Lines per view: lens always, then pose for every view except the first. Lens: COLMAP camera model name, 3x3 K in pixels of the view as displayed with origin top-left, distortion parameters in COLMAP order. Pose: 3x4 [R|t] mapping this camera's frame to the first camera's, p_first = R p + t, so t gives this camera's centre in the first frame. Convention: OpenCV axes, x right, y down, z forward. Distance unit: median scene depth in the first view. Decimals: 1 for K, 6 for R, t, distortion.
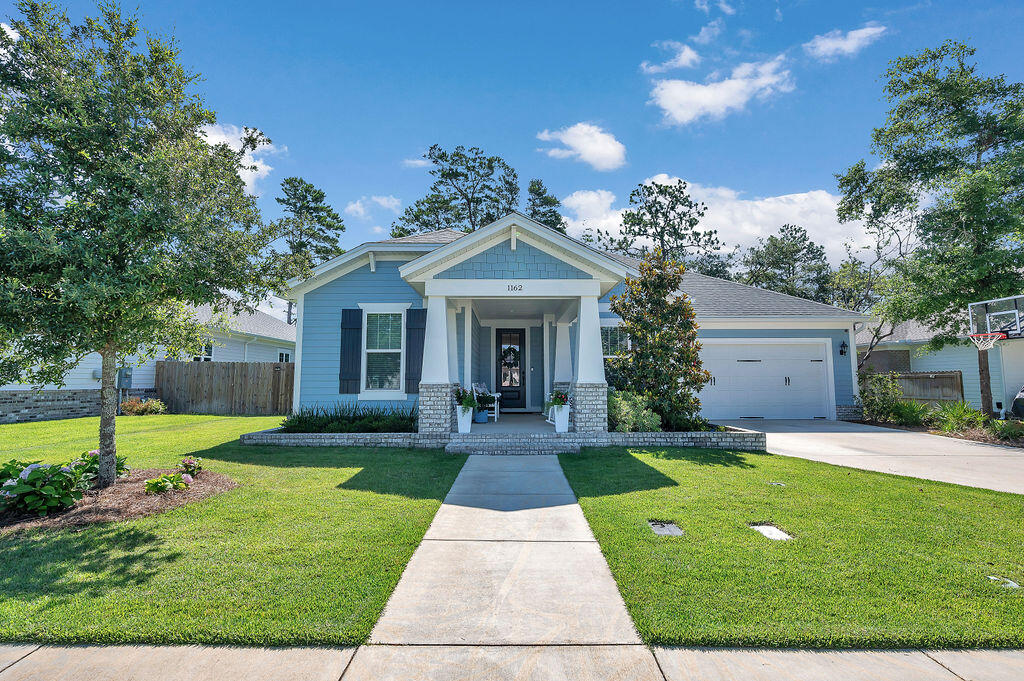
lens RADIAL K [[465.4, 0, 511.3], [0, 465.4, 340.3], [0, 0, 1]] dist [0.001371, -0.000120]
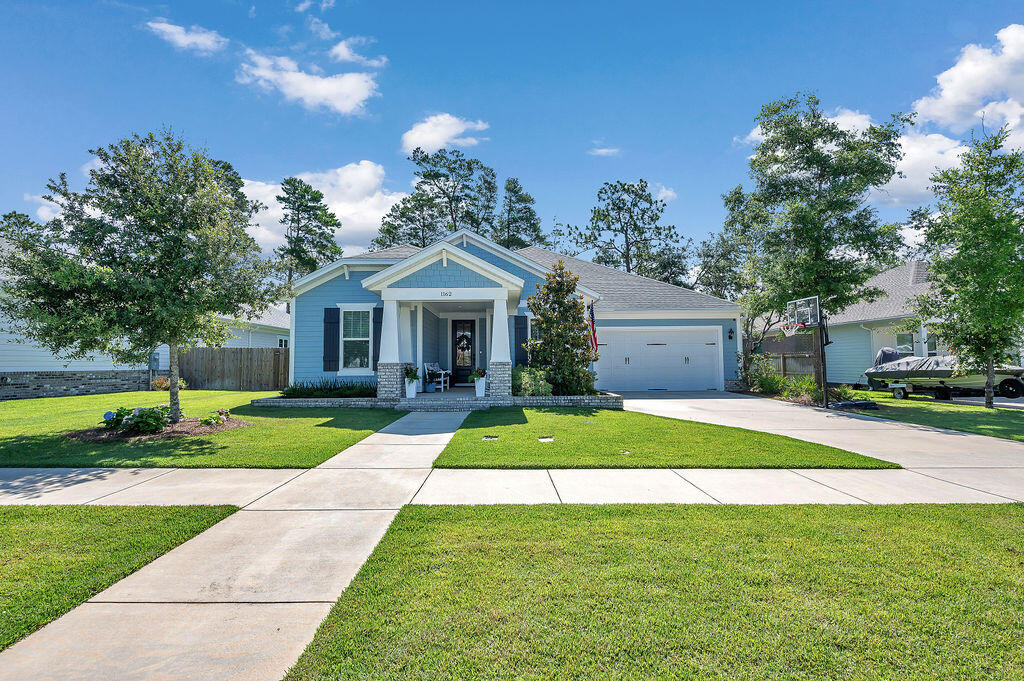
lens RADIAL K [[448.9, 0, 507.9], [0, 448.9, 338.8], [0, 0, 1]] dist [0.001665, 0.000080]
pose [[0.999961, -0.006010, 0.006432, 0.131357], [0.005798, 0.999451, 0.032613, -0.015494], [-0.006625, -0.032574, 0.999447, -0.249932]]
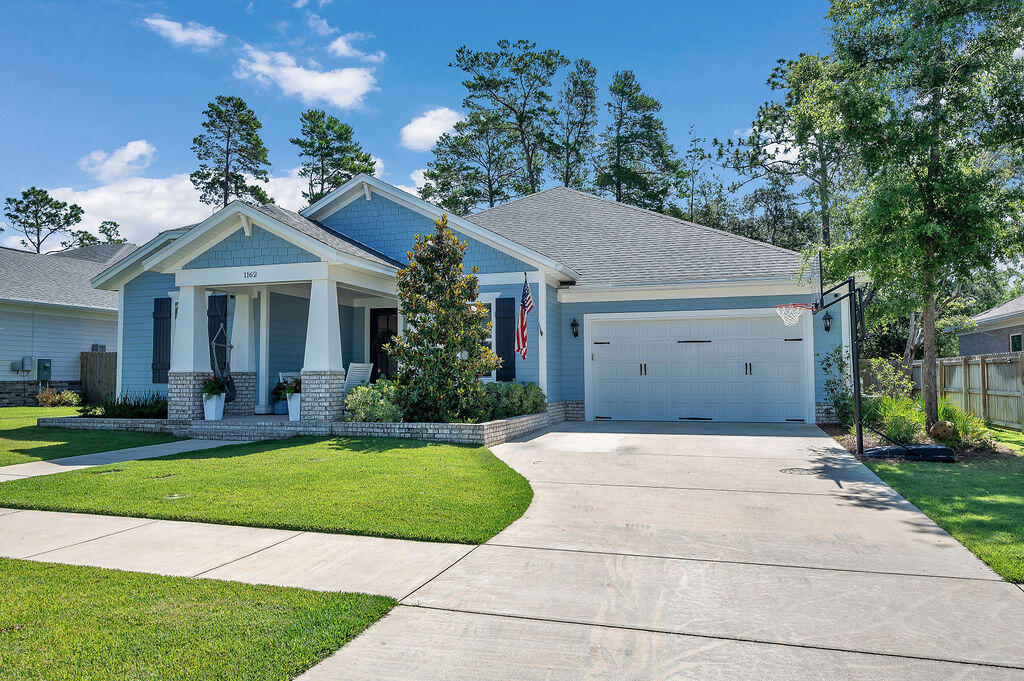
lens RADIAL K [[722.6, 0, 496.9], [0, 722.6, 339.4], [0, 0, 1]] dist [-0.011525, -0.002832]
pose [[0.955256, -0.018180, -0.295220, 0.687139], [0.029358, 0.999008, 0.033477, -0.008764], [0.294318, -0.040646, 0.954843, -0.223981]]
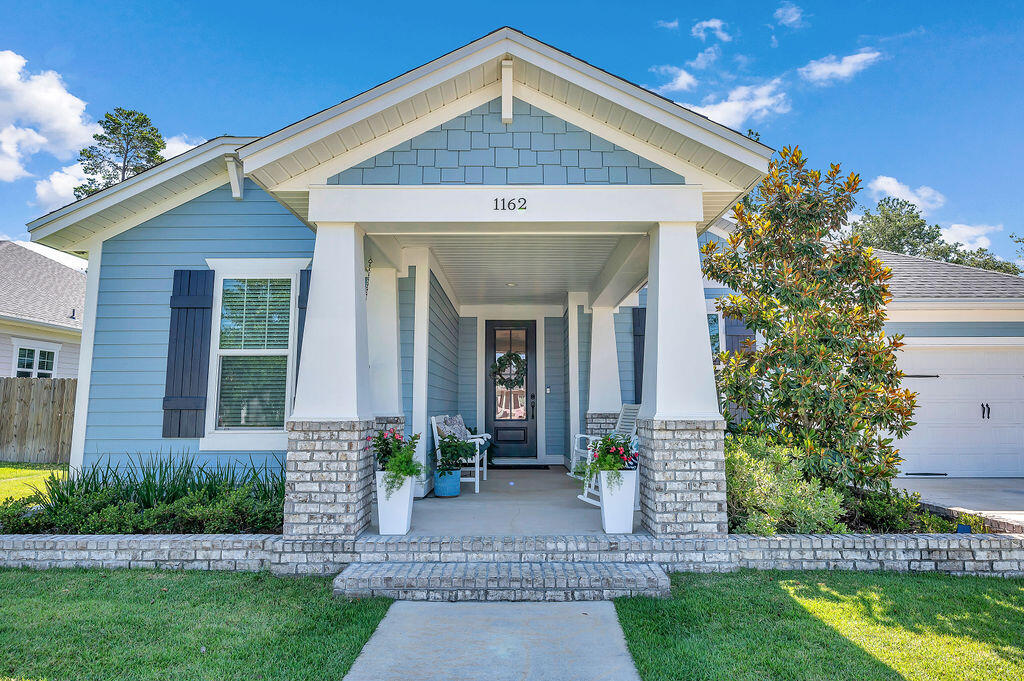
lens RADIAL K [[587.7, 0, 512.0], [0, 587.7, 340.5], [0, 0, 1]] dist [-0.002744, 0.000320]
pose [[0.999888, -0.000746, -0.014917, 0.012846], [0.000359, 0.999664, -0.025928, 0.022789], [0.014931, 0.025920, 0.999552, 0.318861]]
